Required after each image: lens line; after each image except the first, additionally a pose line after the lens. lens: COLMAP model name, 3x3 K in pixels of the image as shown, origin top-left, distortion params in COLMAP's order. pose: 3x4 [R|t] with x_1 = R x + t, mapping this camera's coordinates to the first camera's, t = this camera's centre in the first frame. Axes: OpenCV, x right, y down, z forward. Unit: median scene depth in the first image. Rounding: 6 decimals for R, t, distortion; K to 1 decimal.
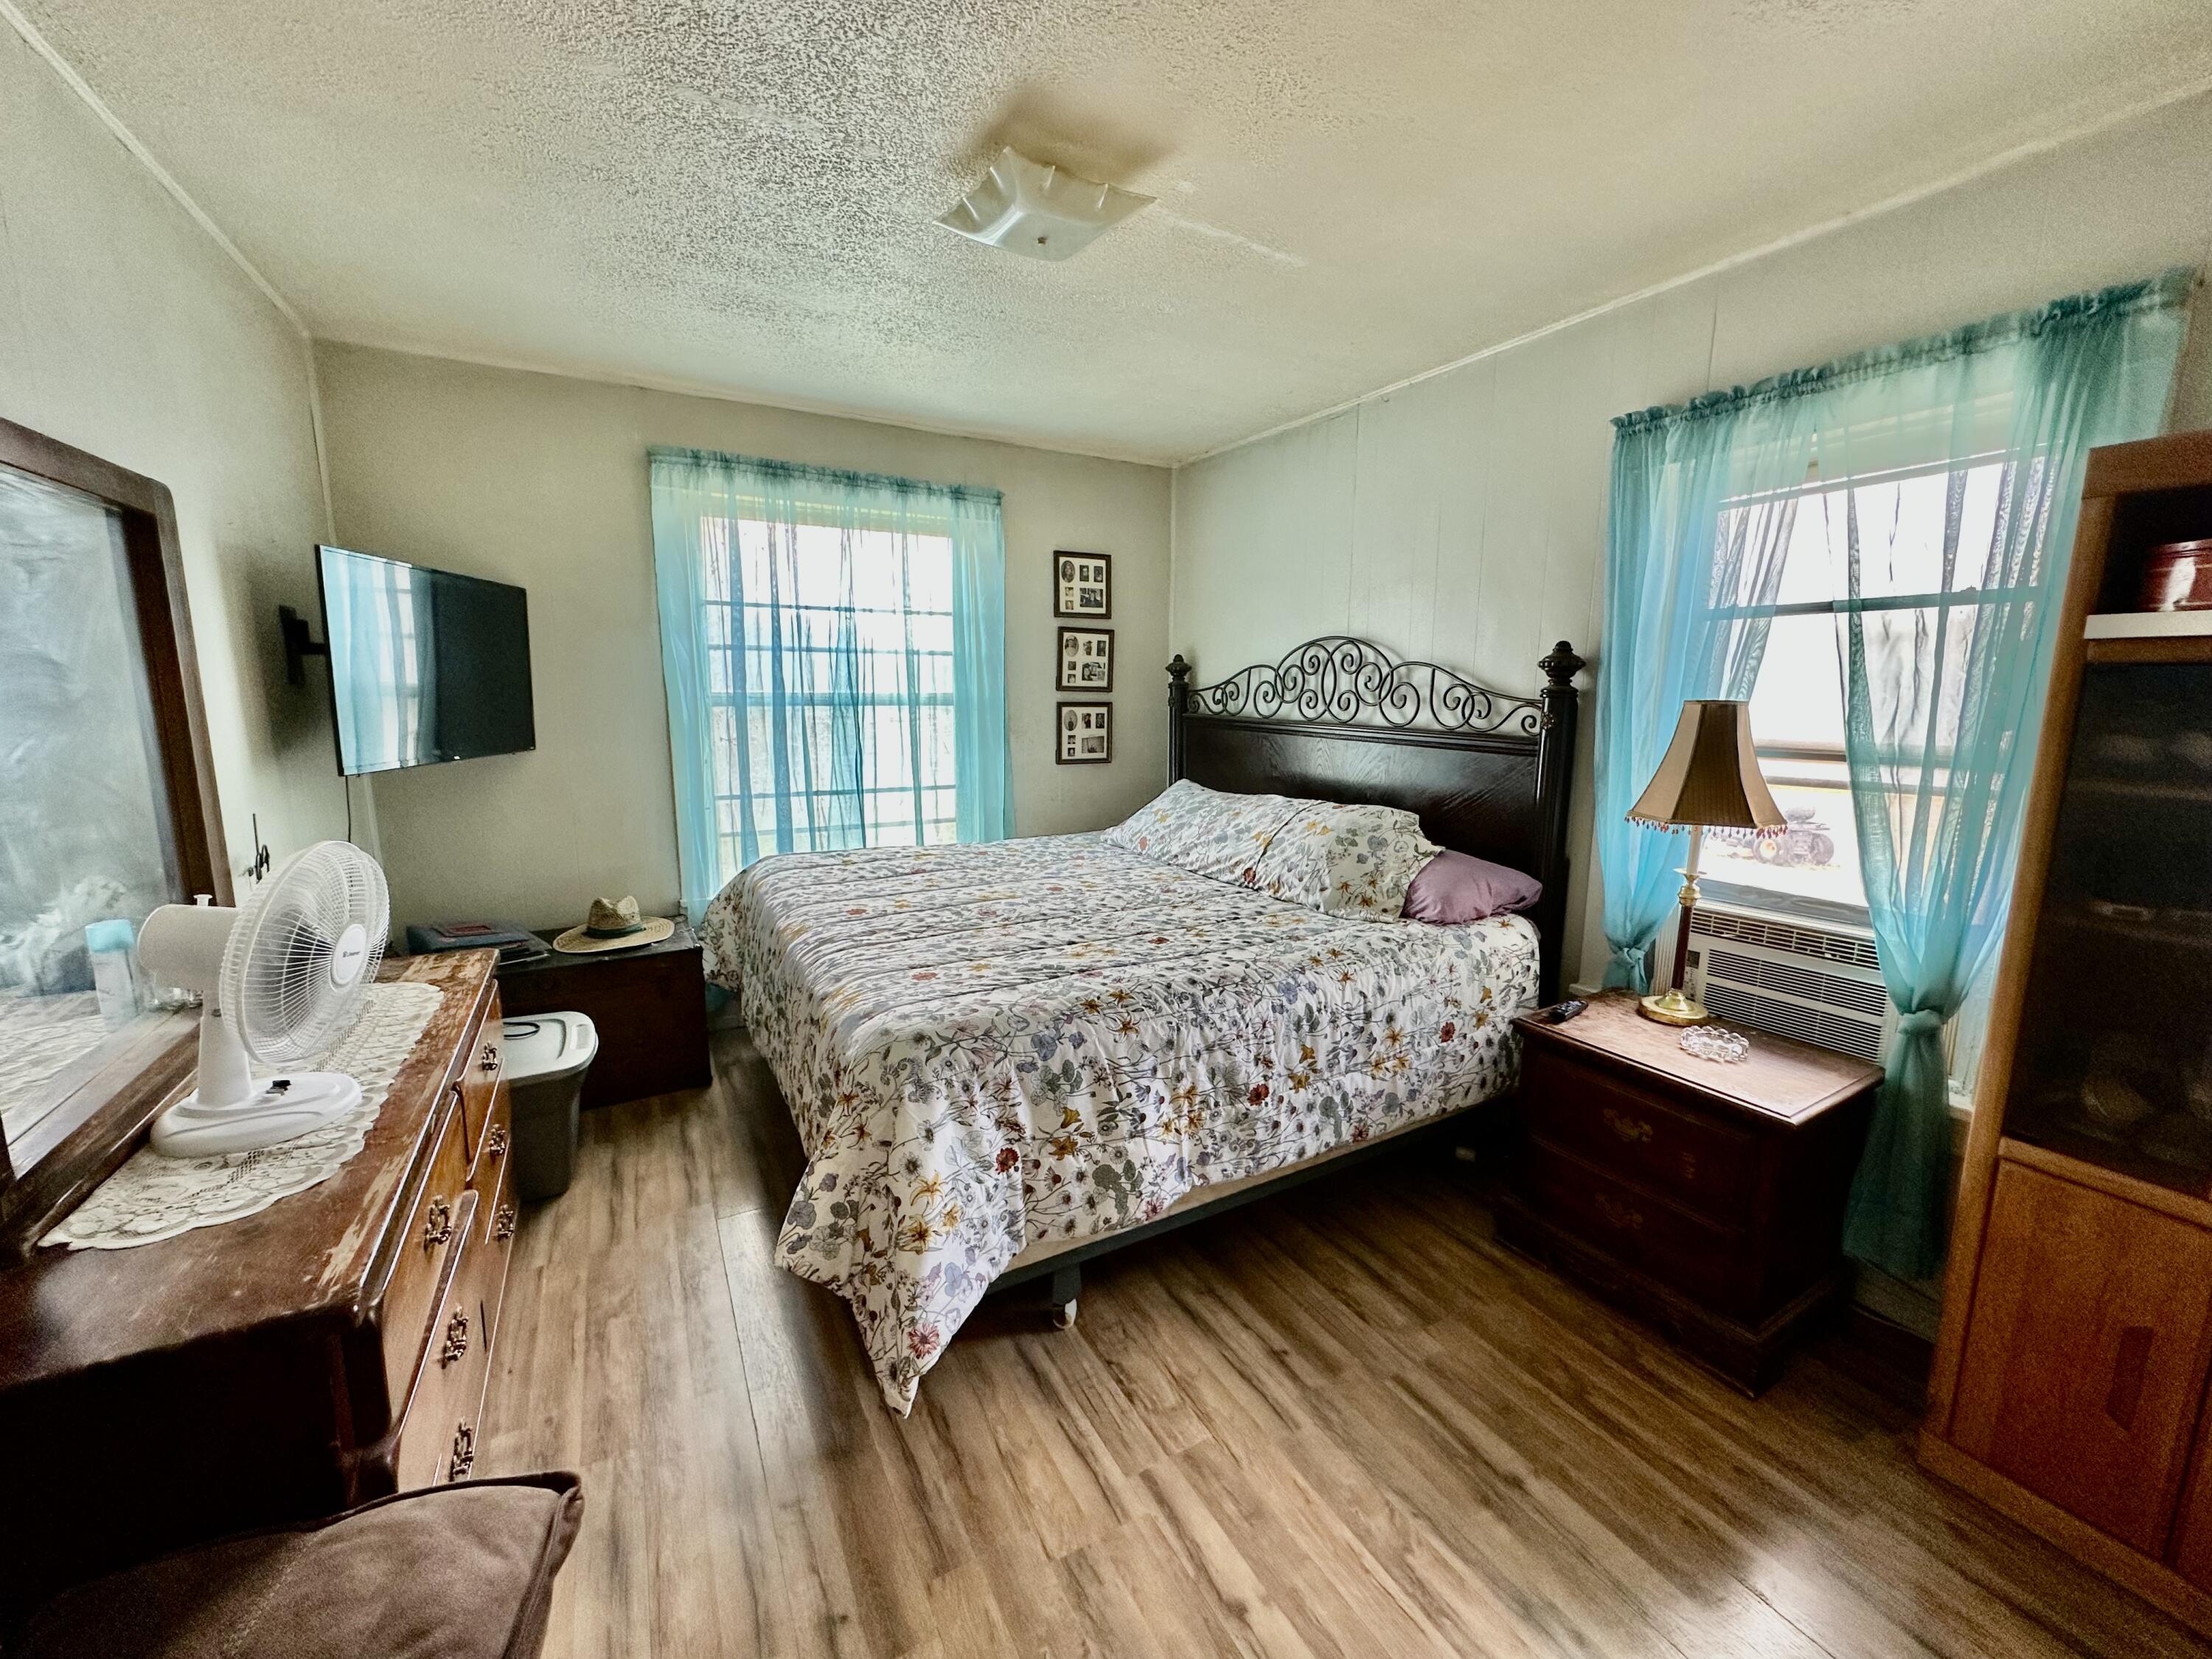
lens RADIAL K [[875.0, 0, 1120.3], [0, 875.0, 829.5], [0, 0, 1]] dist [0.000867, 0.000009]
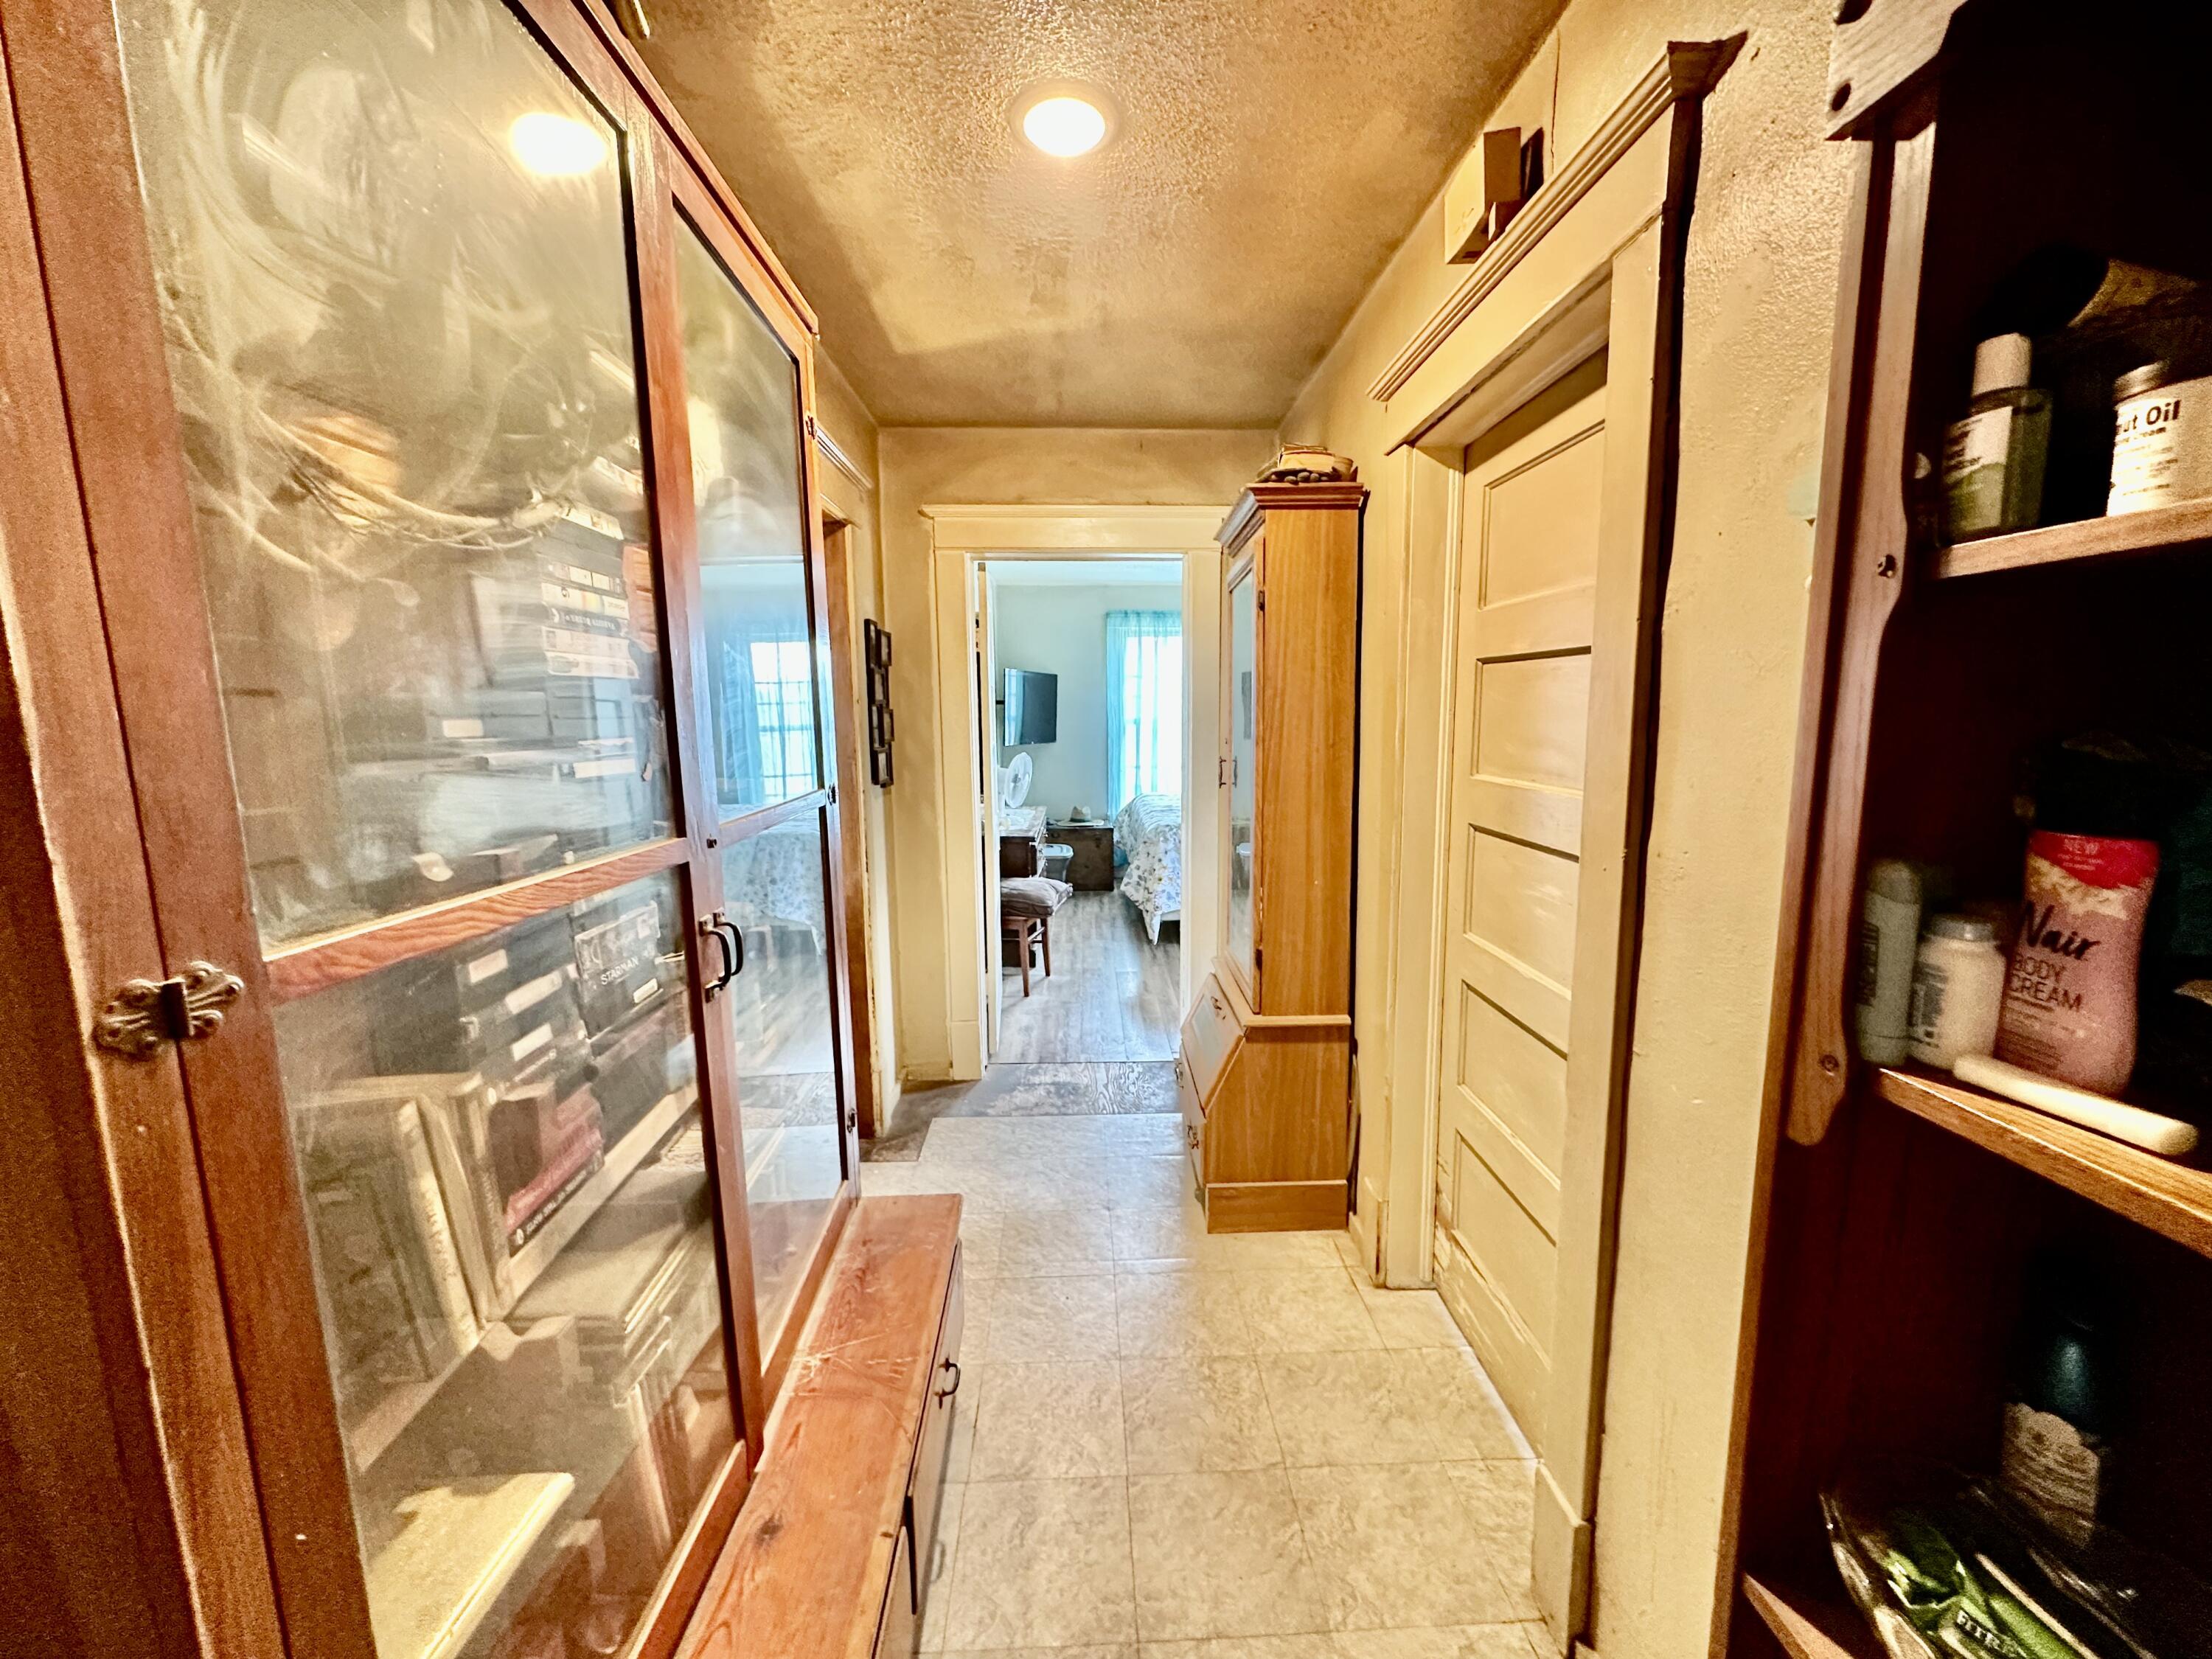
lens RADIAL K [[875.0, 0, 1104.6], [0, 875.0, 838.4], [0, 0, 1]] dist [0.000867, 0.000009]
pose [[0.879761, 0.048767, -0.472909, 0.571343], [-0.059342, 0.998210, -0.007458, 0.173995], [0.471699, 0.034625, 0.881080, -1.005576]]
